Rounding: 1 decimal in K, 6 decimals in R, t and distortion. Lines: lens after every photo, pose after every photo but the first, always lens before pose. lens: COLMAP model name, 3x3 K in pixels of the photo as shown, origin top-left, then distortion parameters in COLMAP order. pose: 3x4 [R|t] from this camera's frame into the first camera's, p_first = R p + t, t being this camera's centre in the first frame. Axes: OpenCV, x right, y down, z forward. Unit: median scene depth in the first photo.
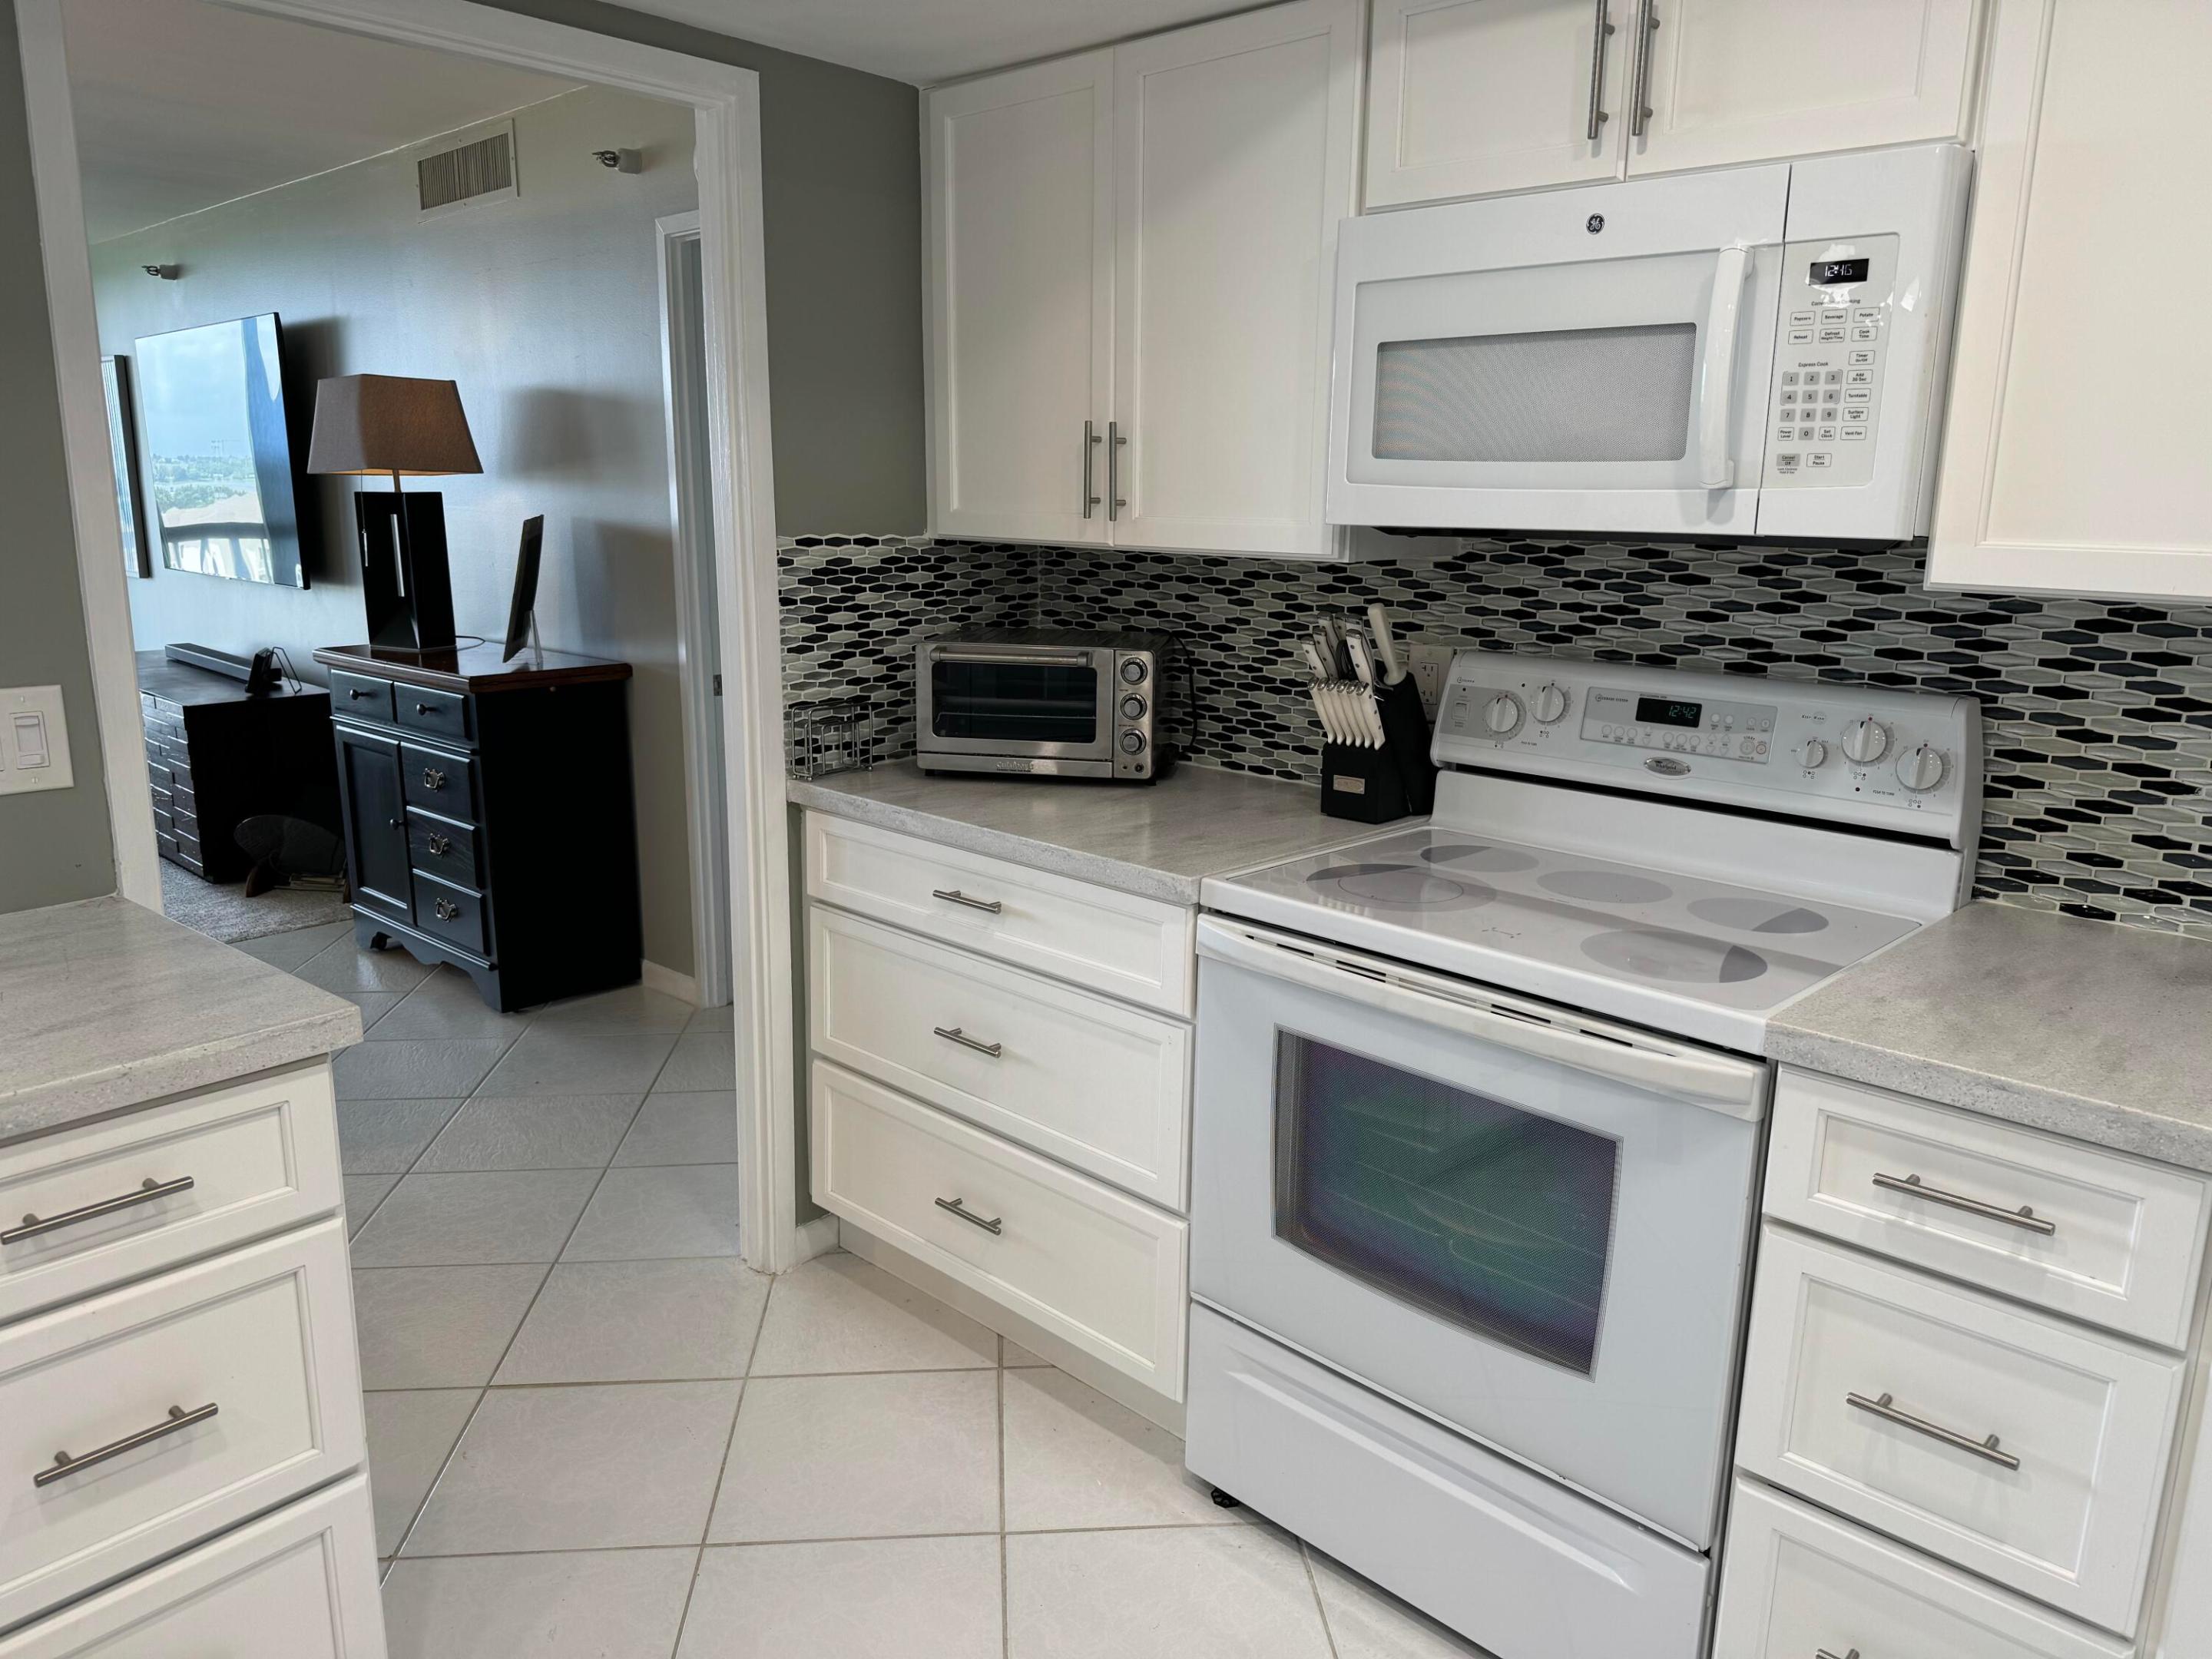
lens RADIAL K [[1550.4, 0, 1103.6], [0, 1550.4, 821.1], [0, 0, 1]] dist [0.078531, -0.094634]
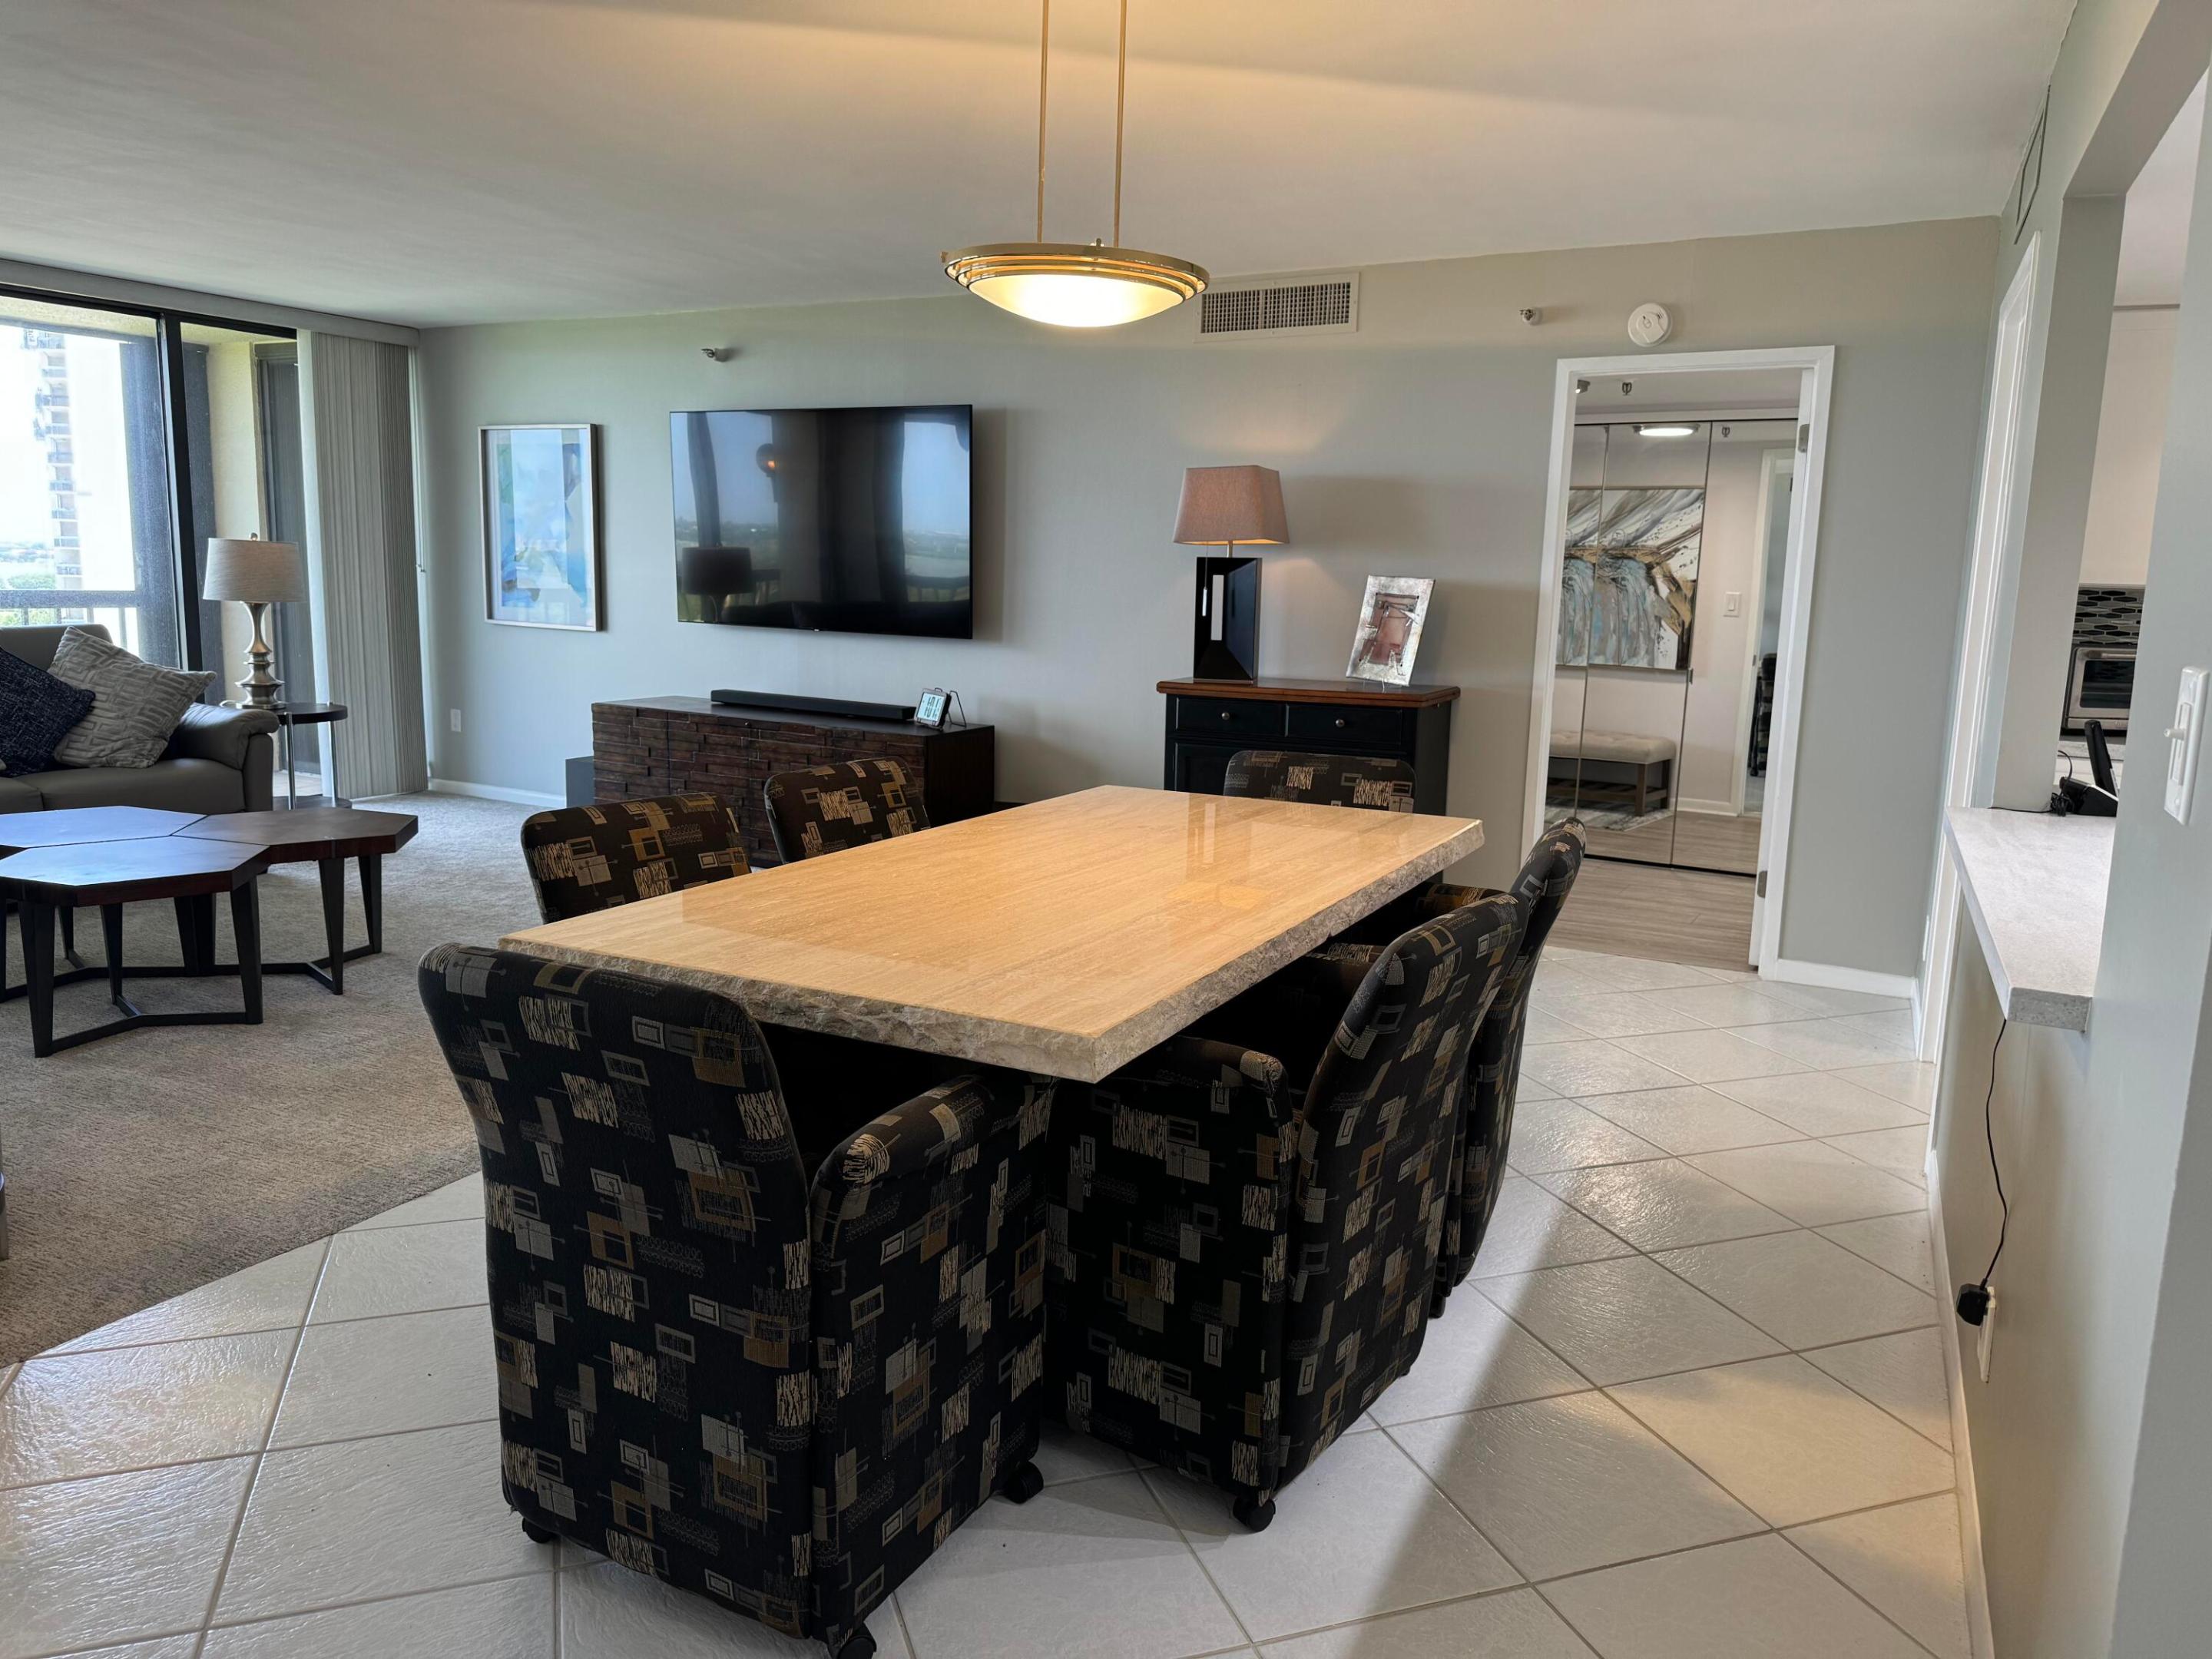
lens RADIAL K [[1550.4, 0, 1127.9], [0, 1550.4, 850.1], [0, 0, 1]] dist [0.078531, -0.094634]
pose [[0.966528, -0.027394, 0.255095, -1.705325], [0.036942, 0.998782, -0.032711, 0.127668], [-0.253888, 0.041040, 0.966362, -0.352973]]
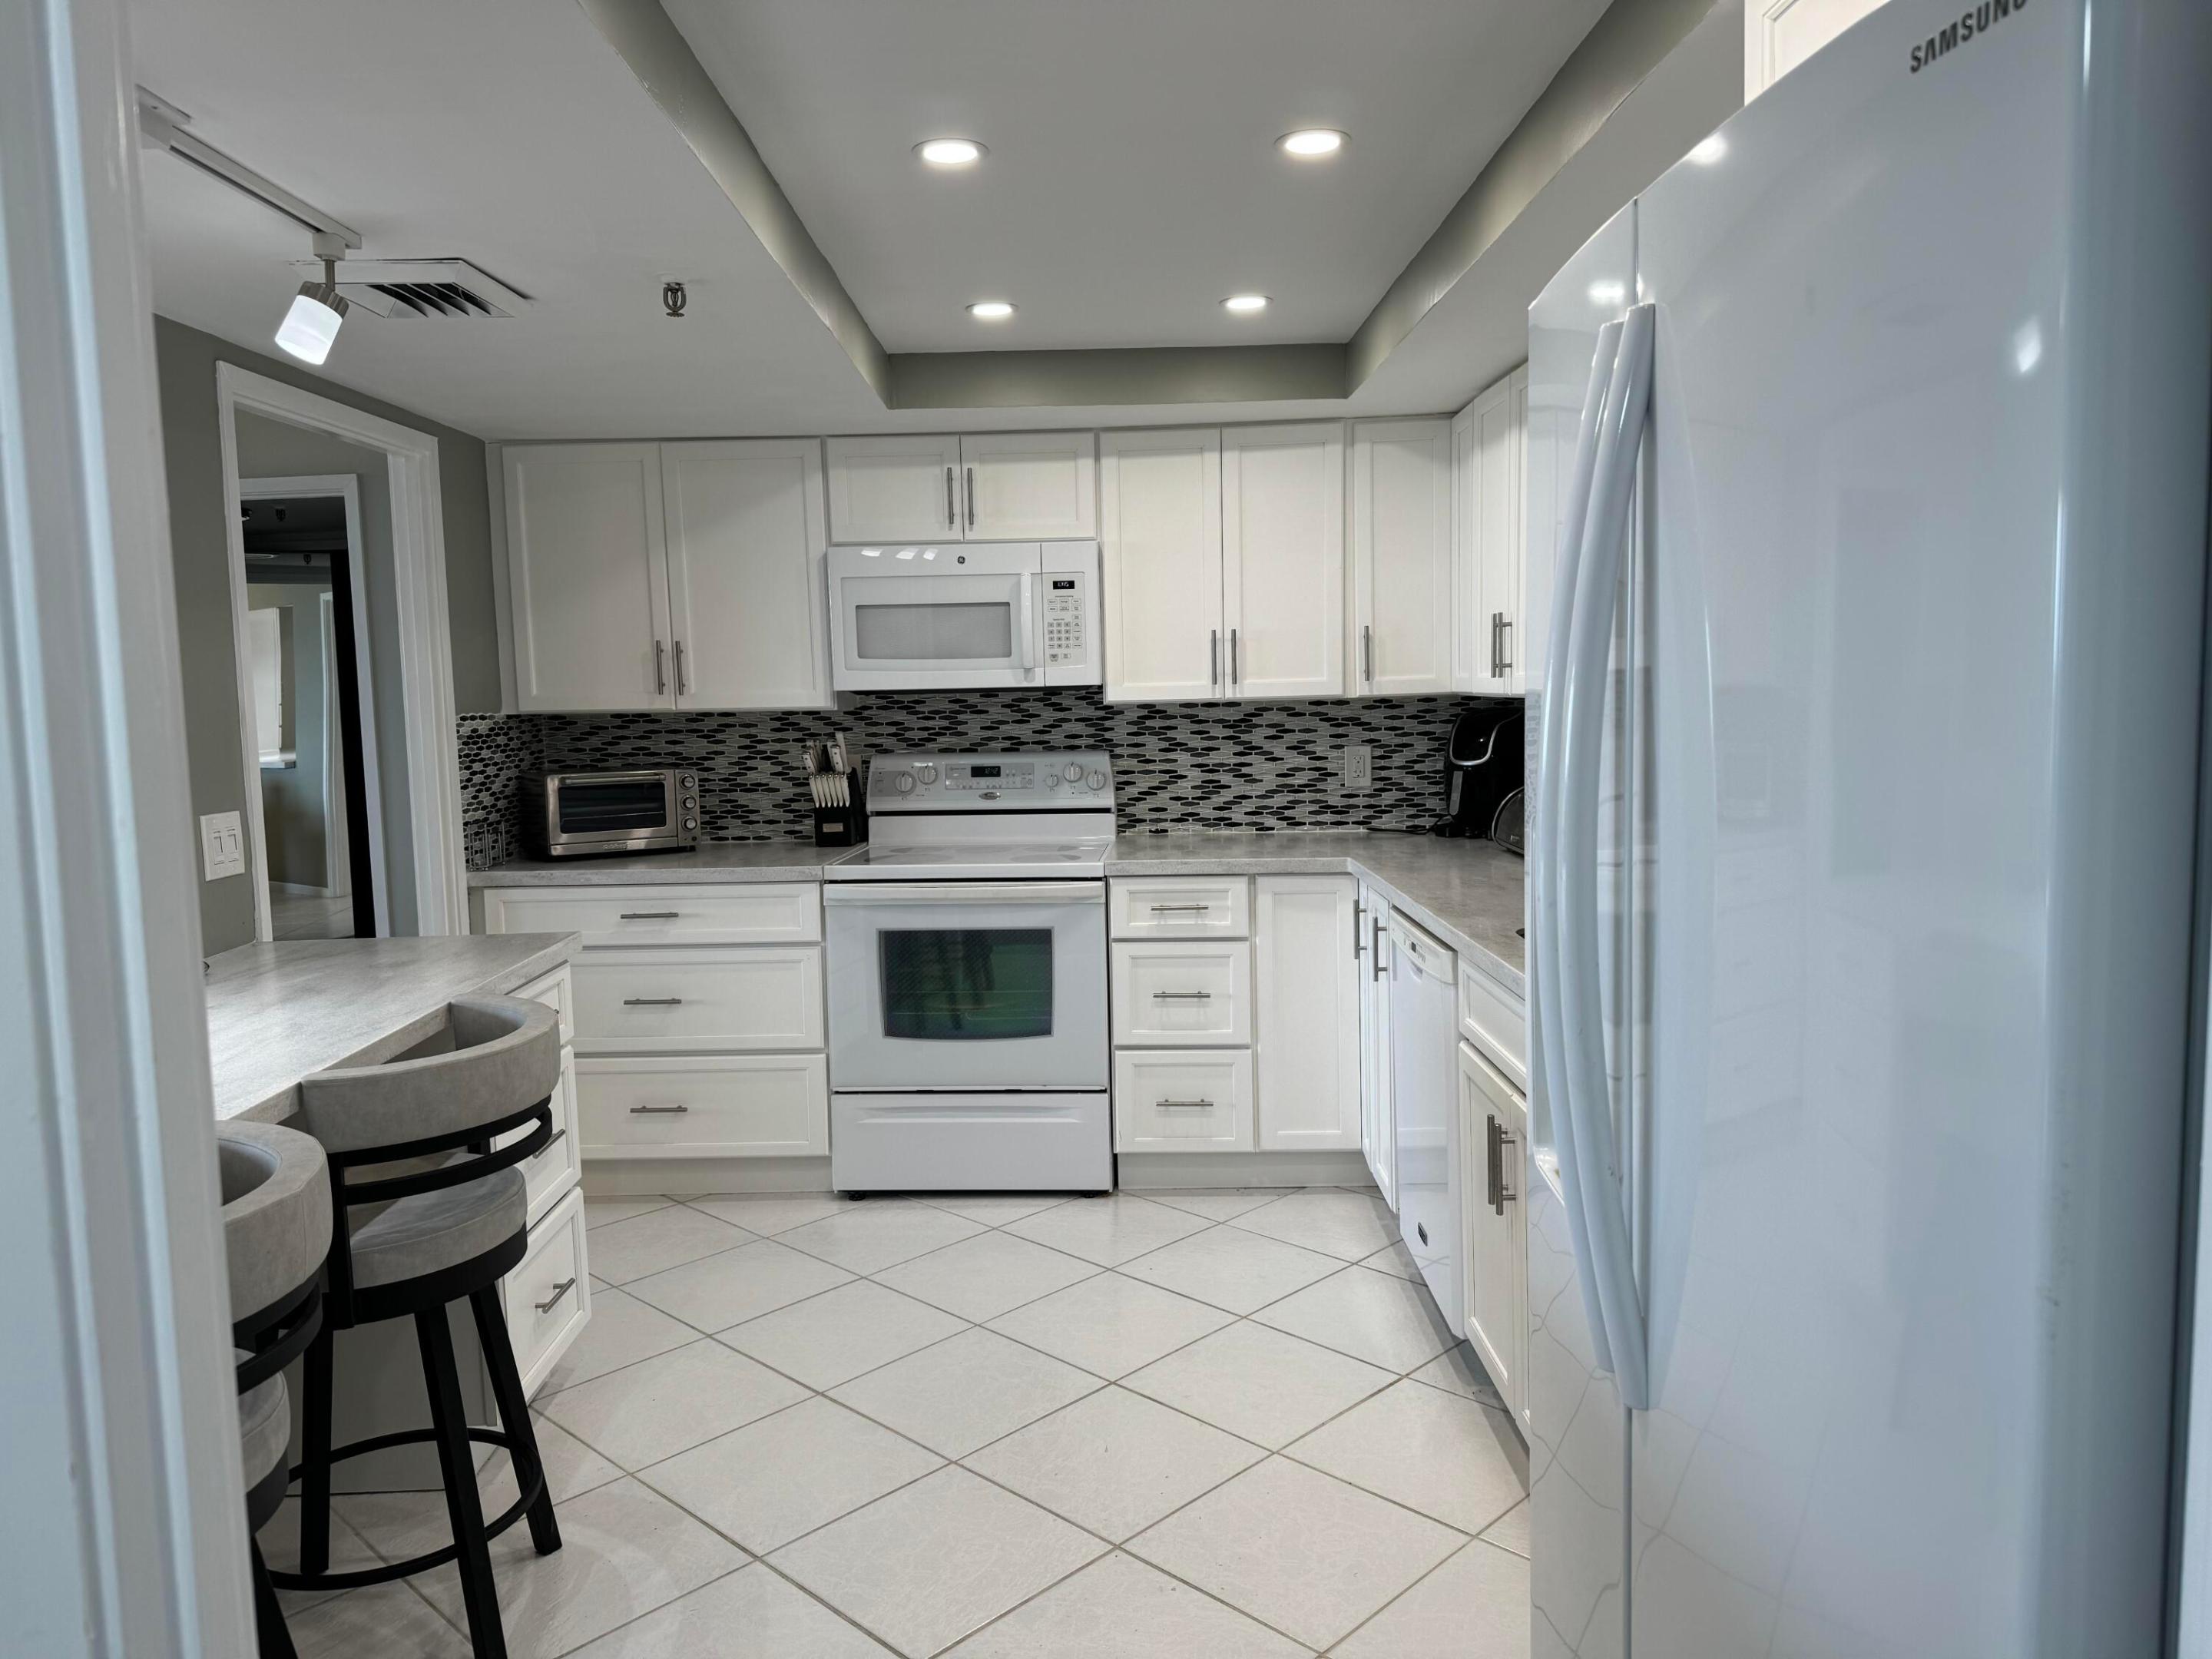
lens RADIAL K [[1550.4, 0, 1117.1], [0, 1550.4, 822.4], [0, 0, 1]] dist [0.078531, -0.094634]
pose [[0.743691, -0.090290, 0.662399, -0.874626], [0.172024, 0.983318, -0.059102, 0.148131], [-0.646012, 0.157902, 0.746817, -0.662763]]
